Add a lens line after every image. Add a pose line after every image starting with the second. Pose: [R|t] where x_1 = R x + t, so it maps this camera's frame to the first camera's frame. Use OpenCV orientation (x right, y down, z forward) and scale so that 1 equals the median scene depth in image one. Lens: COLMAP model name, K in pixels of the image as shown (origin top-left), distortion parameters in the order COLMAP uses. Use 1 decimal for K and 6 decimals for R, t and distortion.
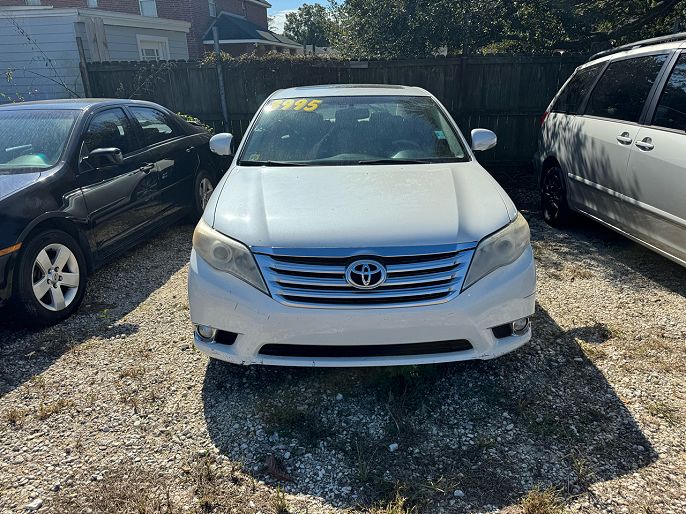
lens RADIAL K [[487.0, 0, 352.4], [0, 487.0, 255.8], [0, 0, 1]] dist [0.007159, -0.004943]
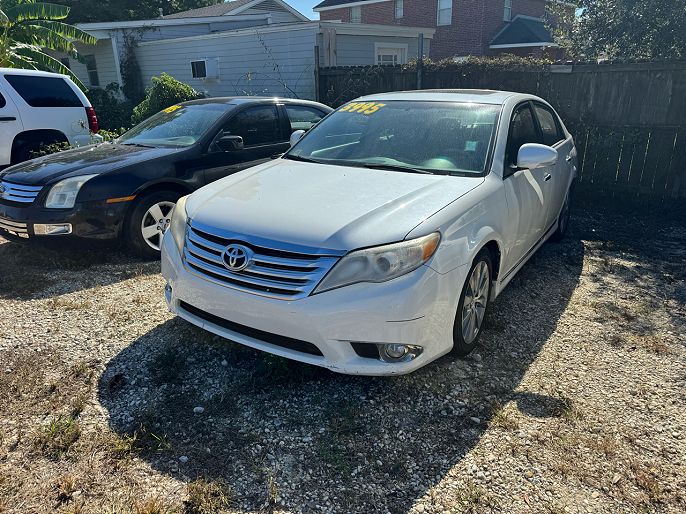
lens RADIAL K [[487.0, 0, 341.9], [0, 487.0, 255.3], [0, 0, 1]] dist [0.007159, -0.004943]
pose [[0.828719, 0.201244, -0.522232, 0.735534], [-0.205839, 0.977309, 0.049968, -0.065303], [0.520438, 0.066087, 0.851338, 0.163718]]
